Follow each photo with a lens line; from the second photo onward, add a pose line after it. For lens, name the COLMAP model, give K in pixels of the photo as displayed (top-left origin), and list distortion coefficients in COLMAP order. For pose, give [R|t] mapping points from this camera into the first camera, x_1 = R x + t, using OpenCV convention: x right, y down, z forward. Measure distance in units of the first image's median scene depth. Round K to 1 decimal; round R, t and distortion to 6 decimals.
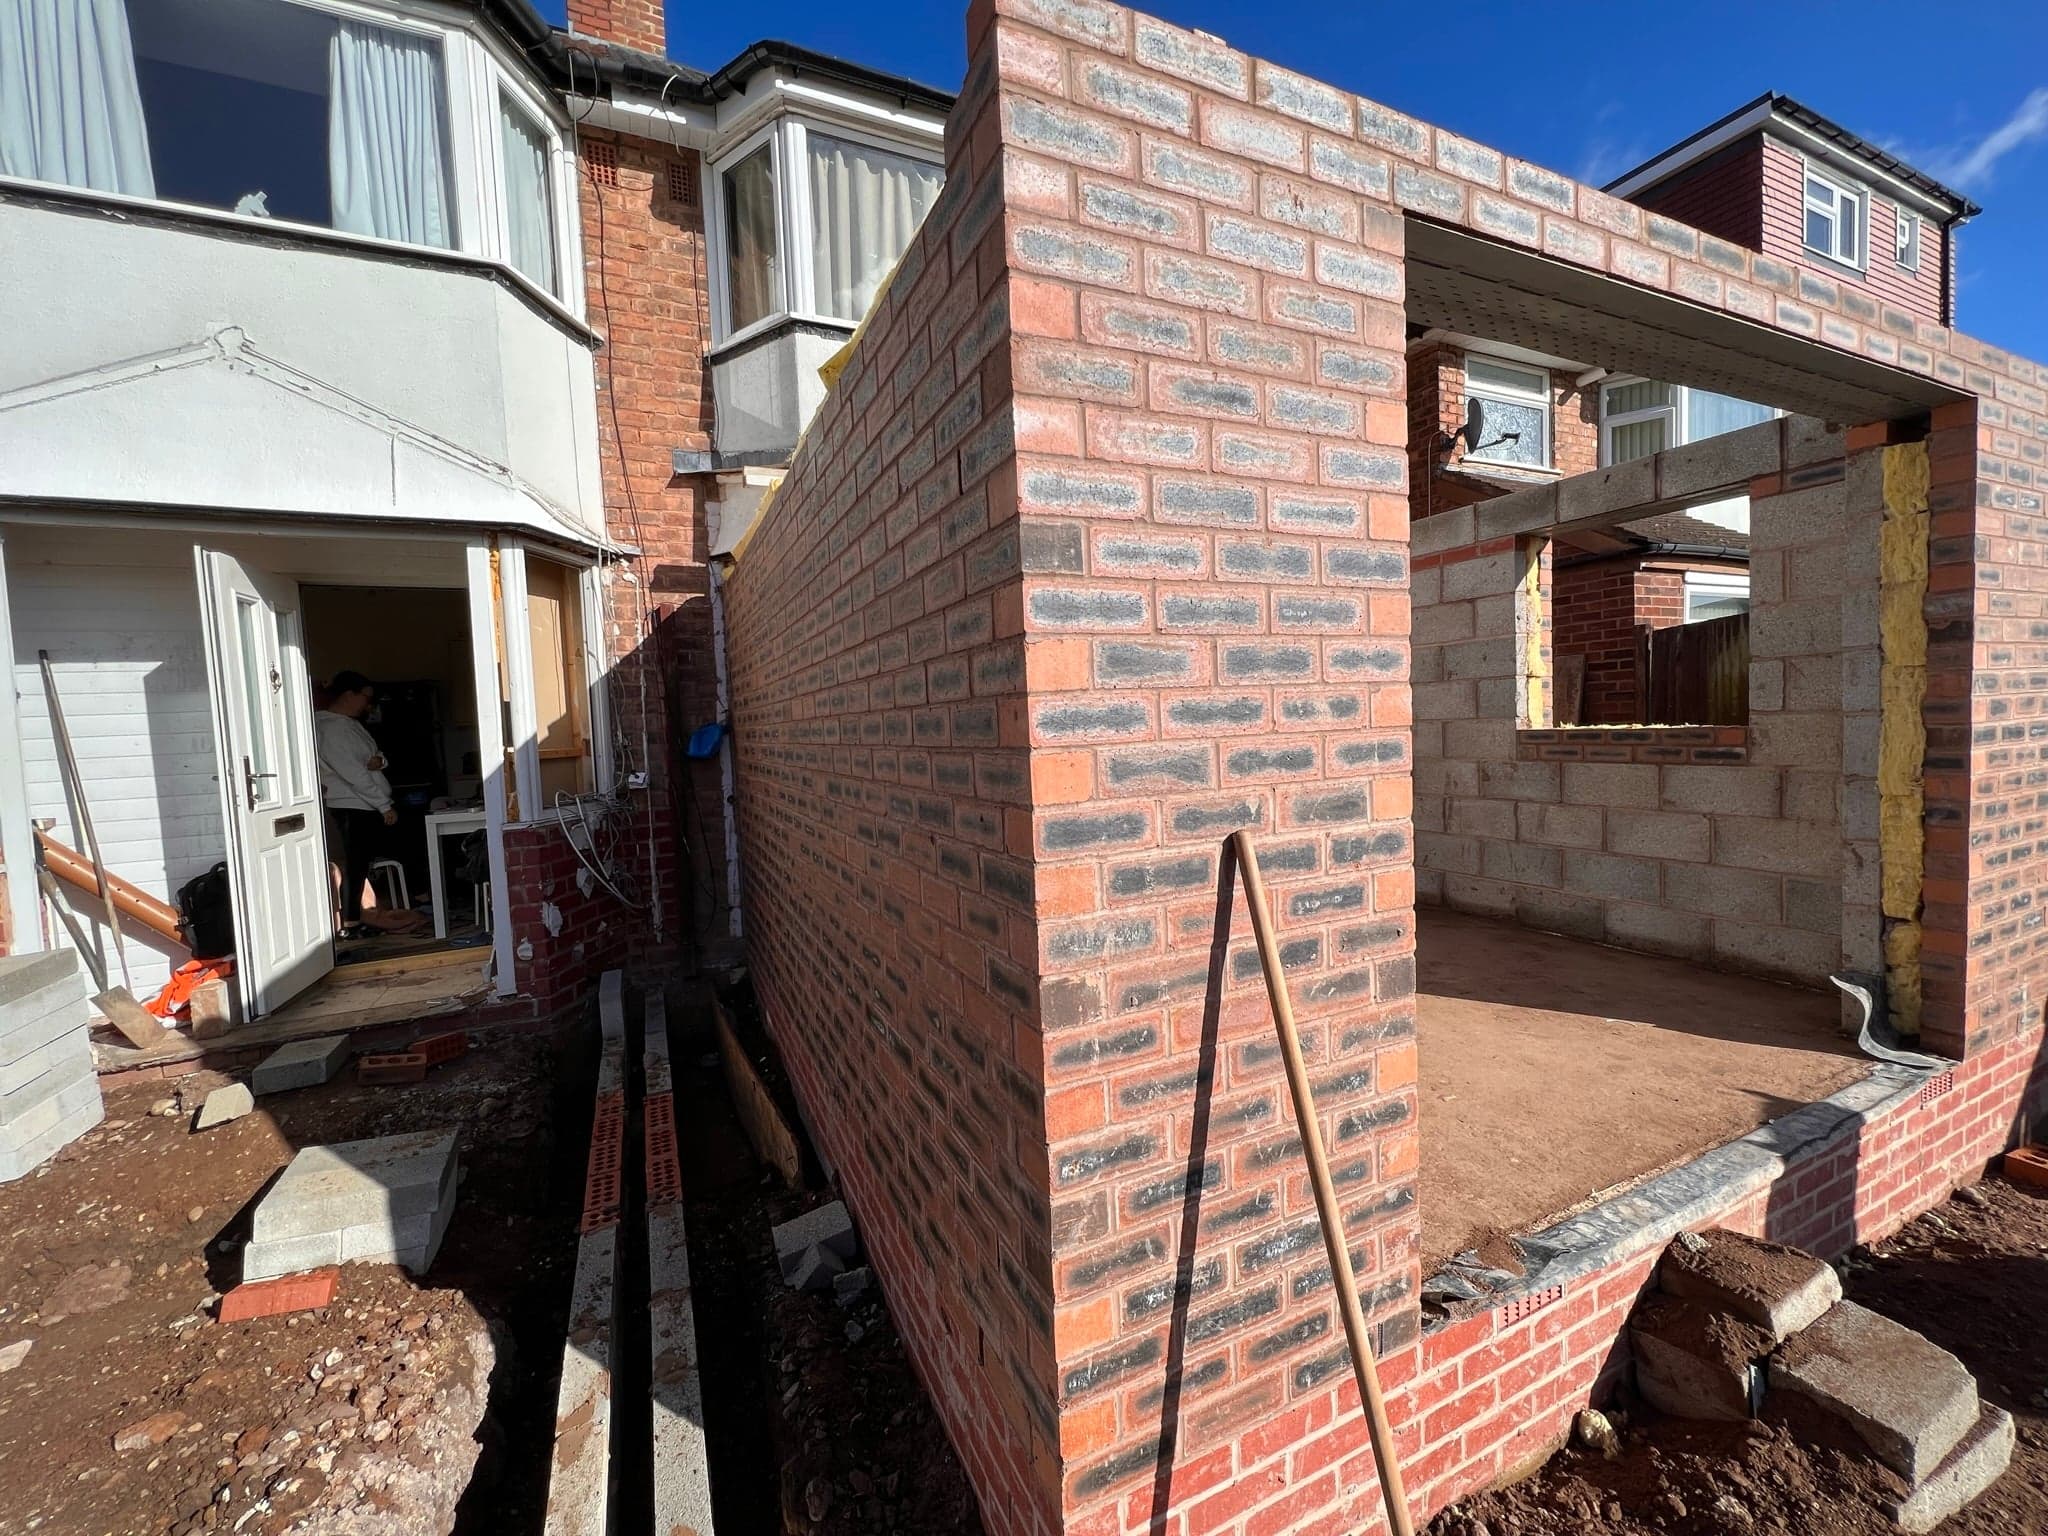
lens RADIAL K [[817.3, 0, 1022.2], [0, 817.3, 762.8], [0, 0, 1]] dist [-0.000627, 0.000018]
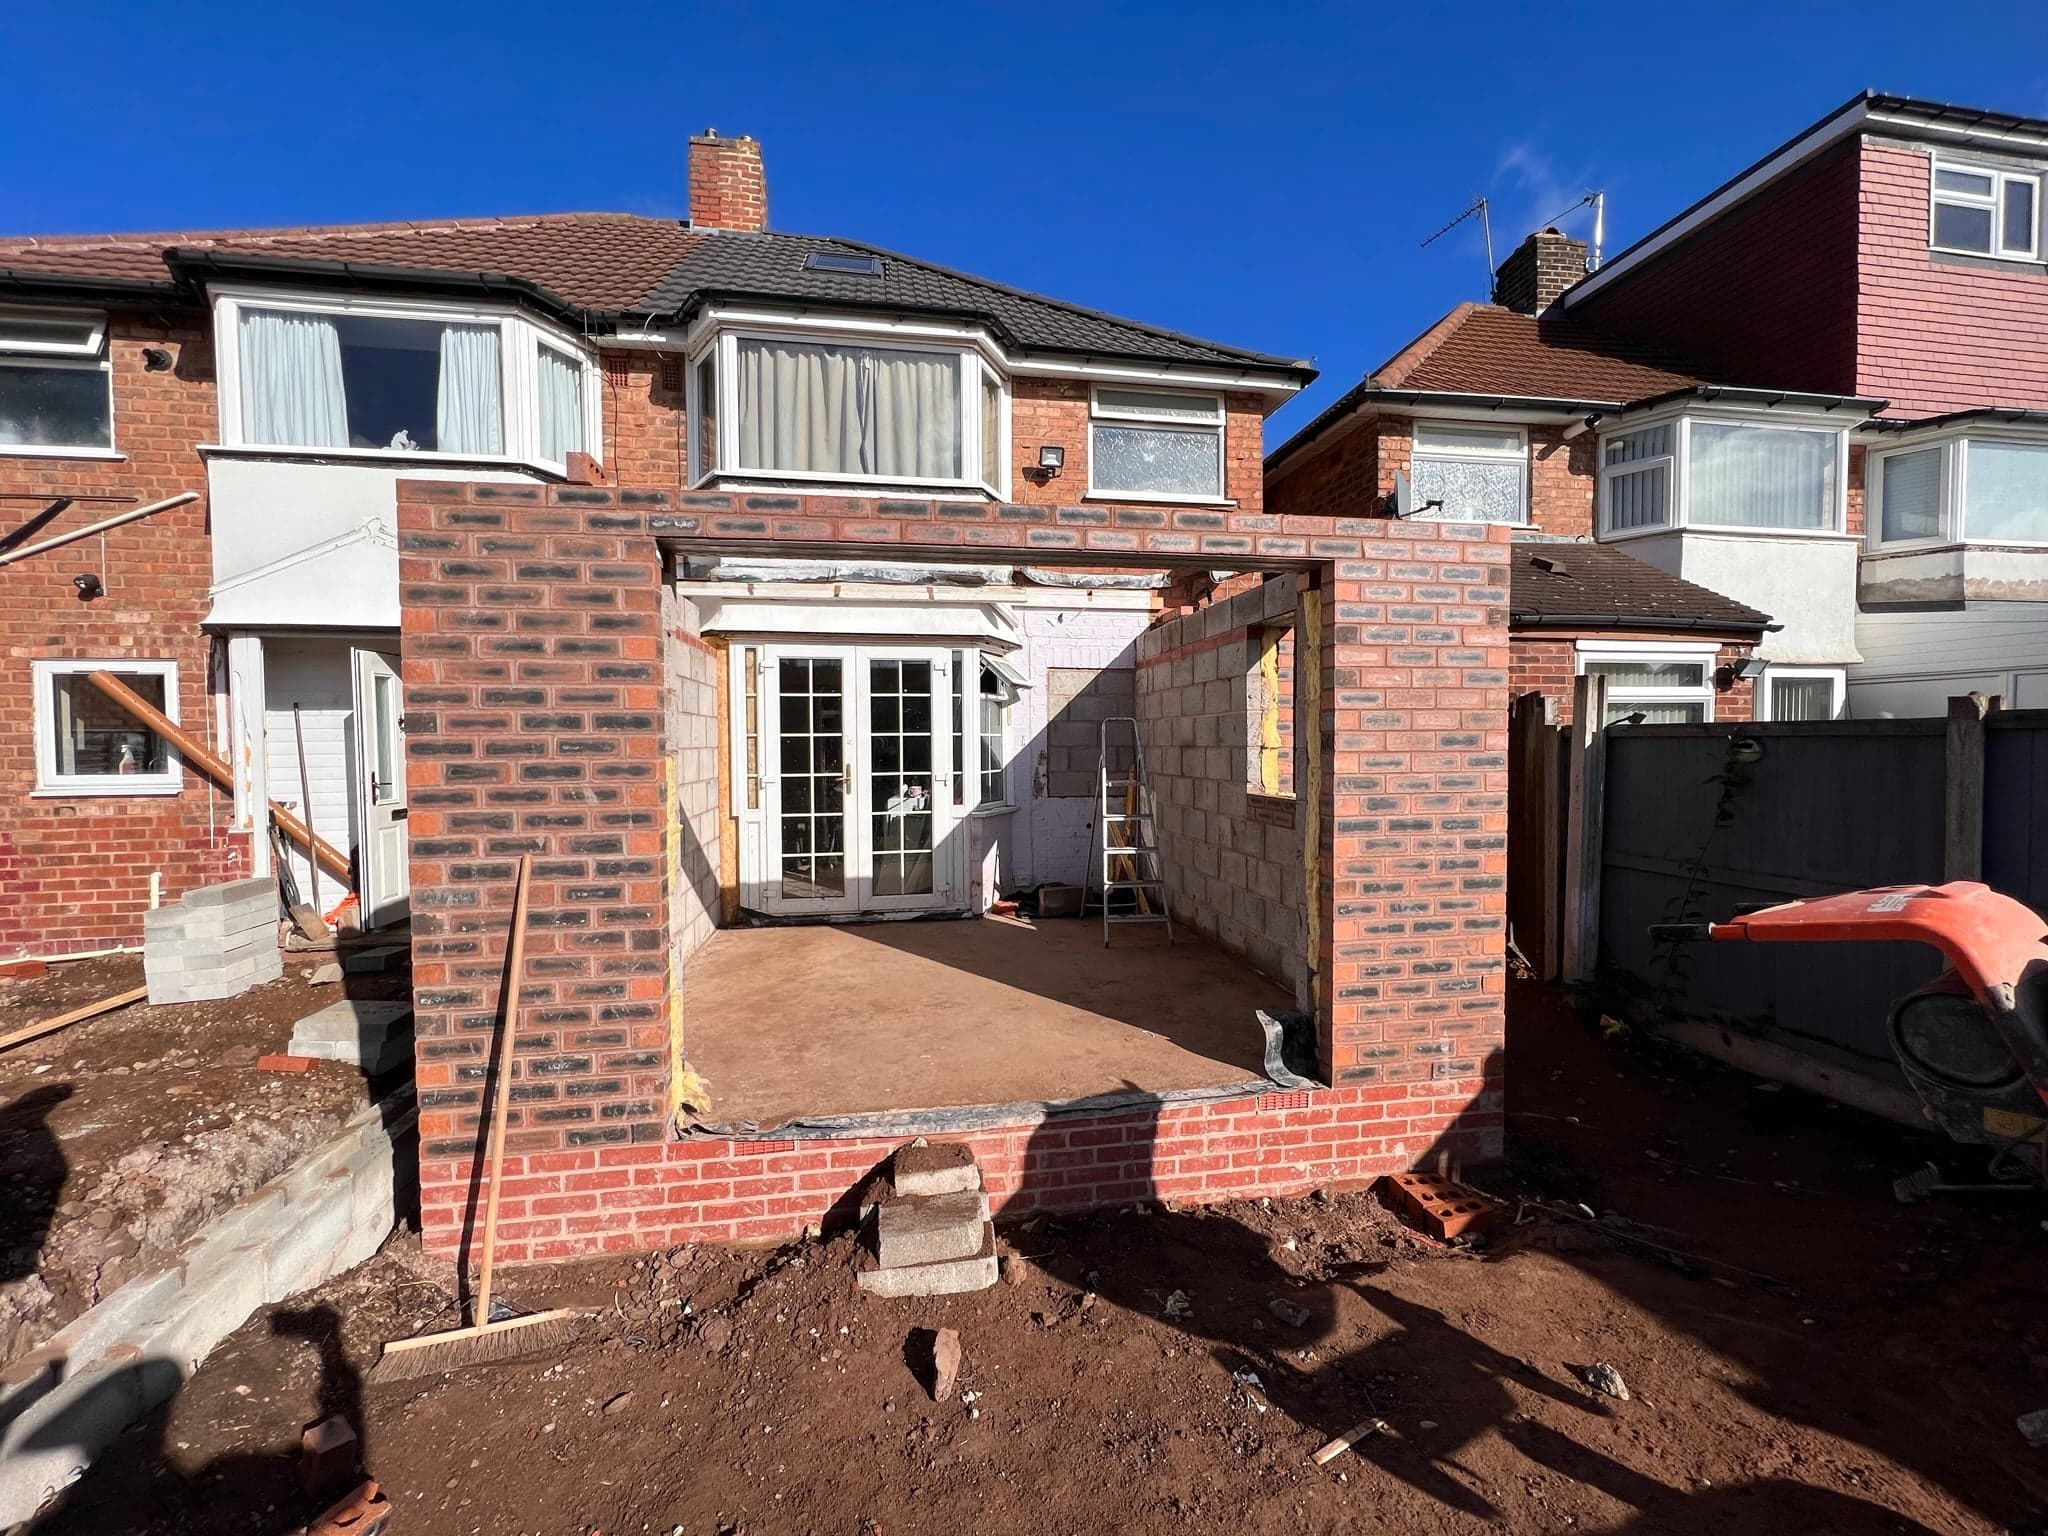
lens RADIAL K [[817.3, 0, 1022.3], [0, 817.3, 762.6], [0, 0, 1]] dist [-0.000627, 0.000018]
pose [[0.963071, 0.042541, -0.265864, 0.971627], [-0.047508, 0.998795, -0.012277, -0.087696], [0.265021, 0.024454, 0.963932, -0.321873]]
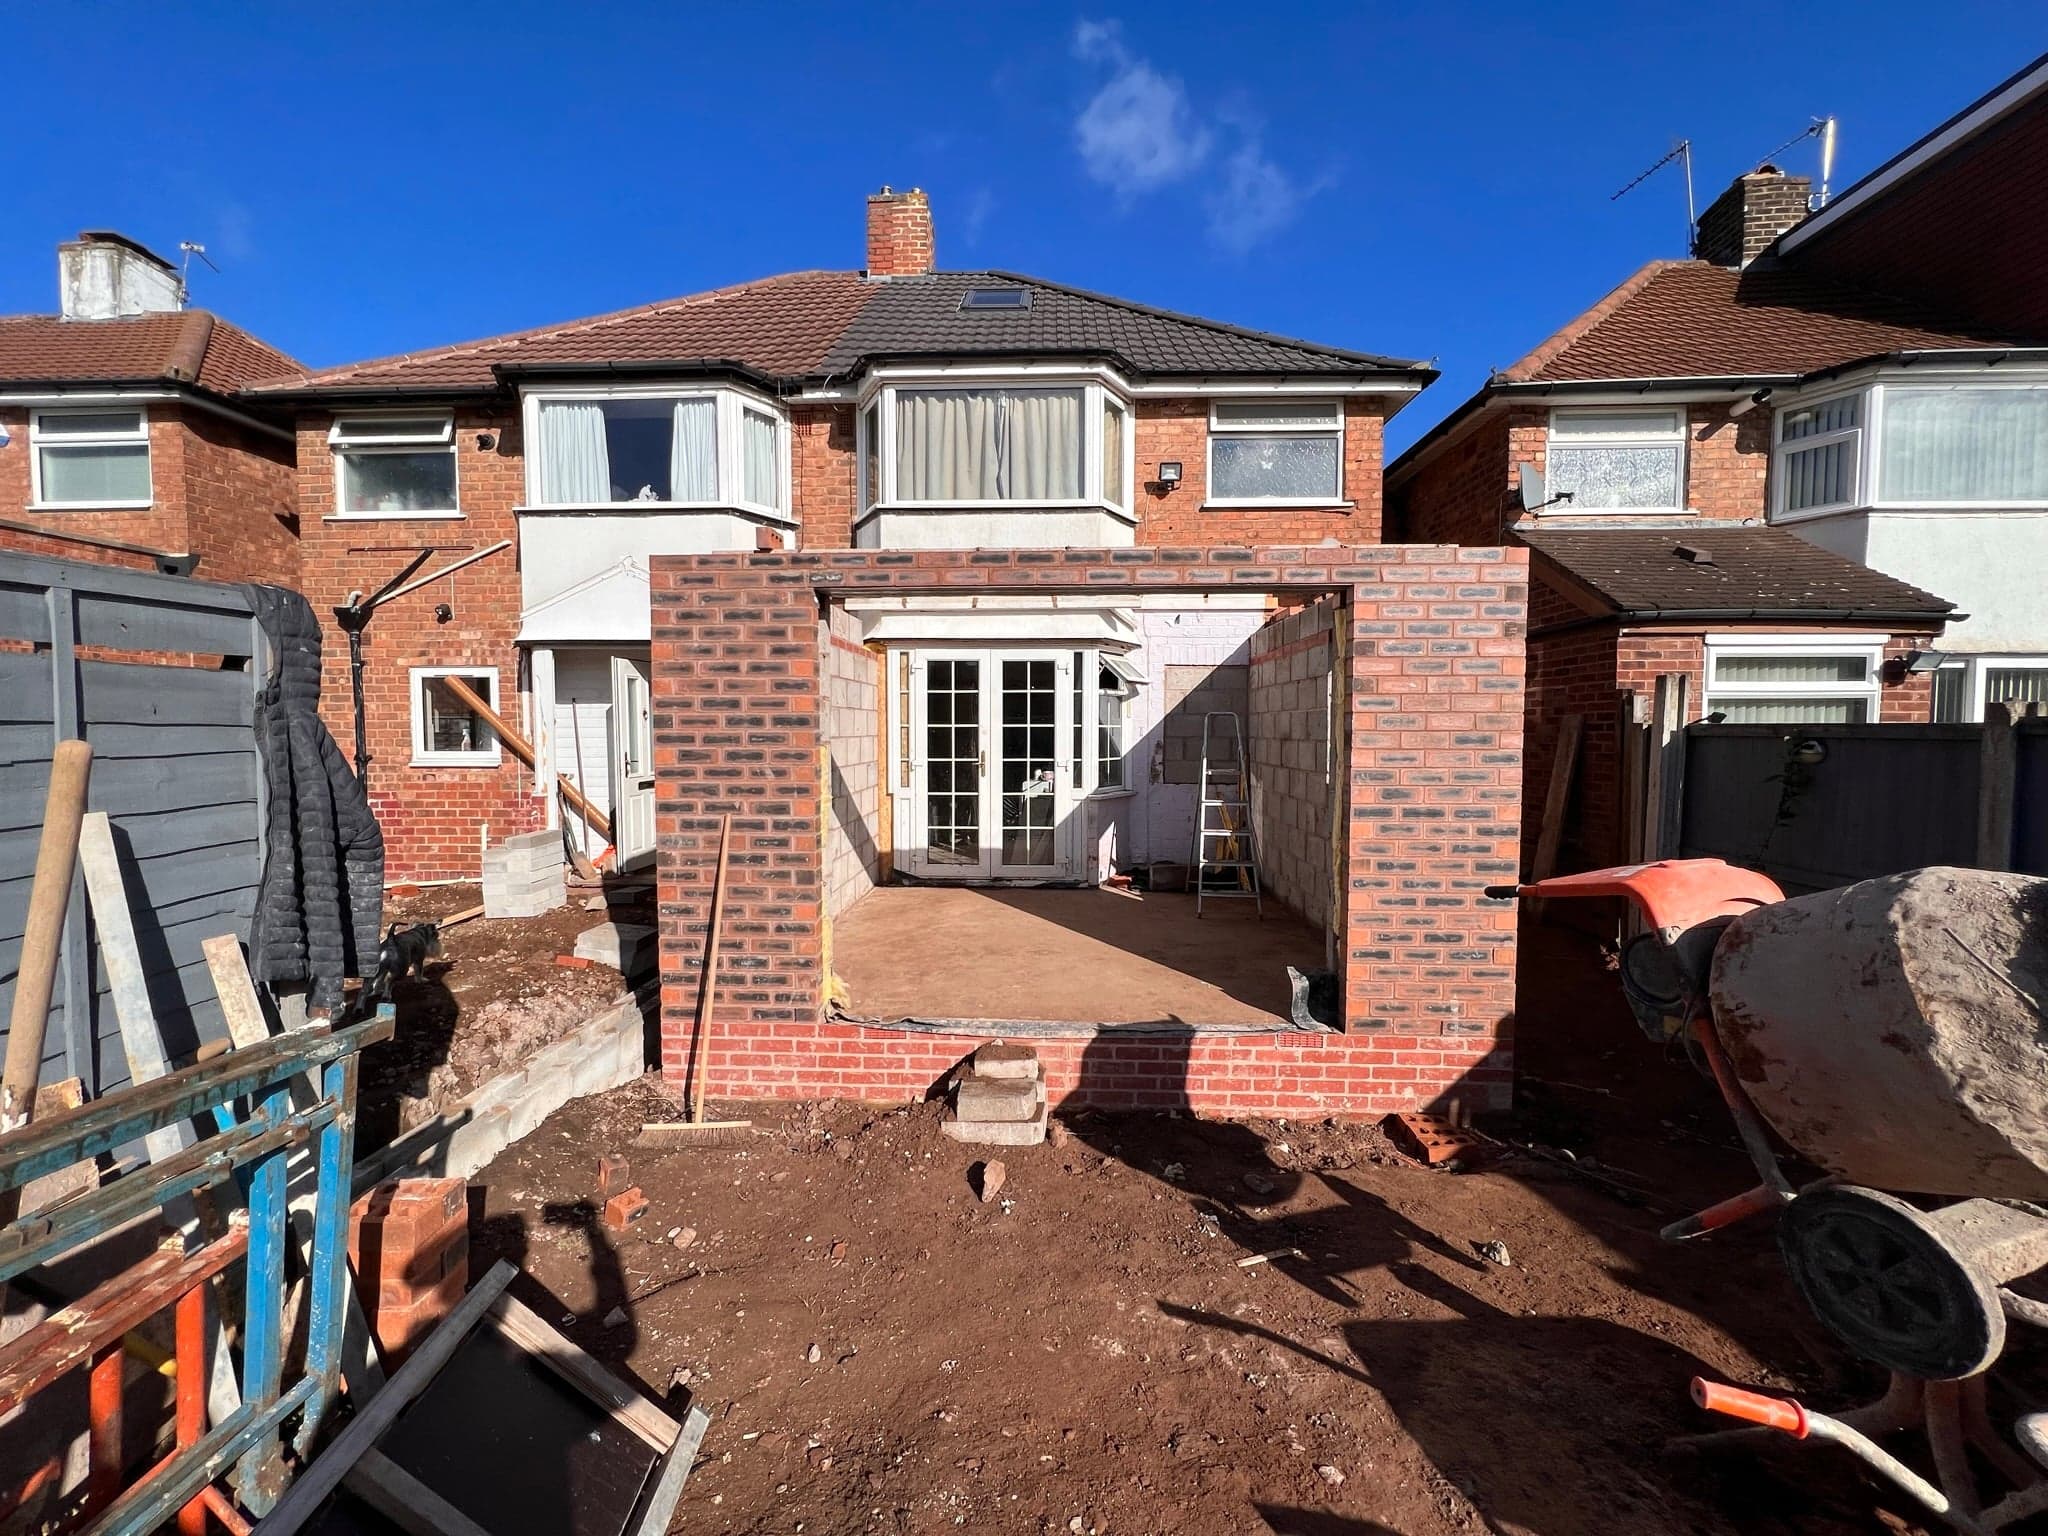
lens RADIAL K [[817.3, 0, 1021.7], [0, 817.3, 762.7], [0, 0, 1]] dist [-0.000627, 0.000018]
pose [[0.885176, 0.062998, -0.460972, 1.236112], [-0.061976, 0.997926, 0.017372, -0.104418], [0.461111, 0.013192, 0.887245, -0.550572]]
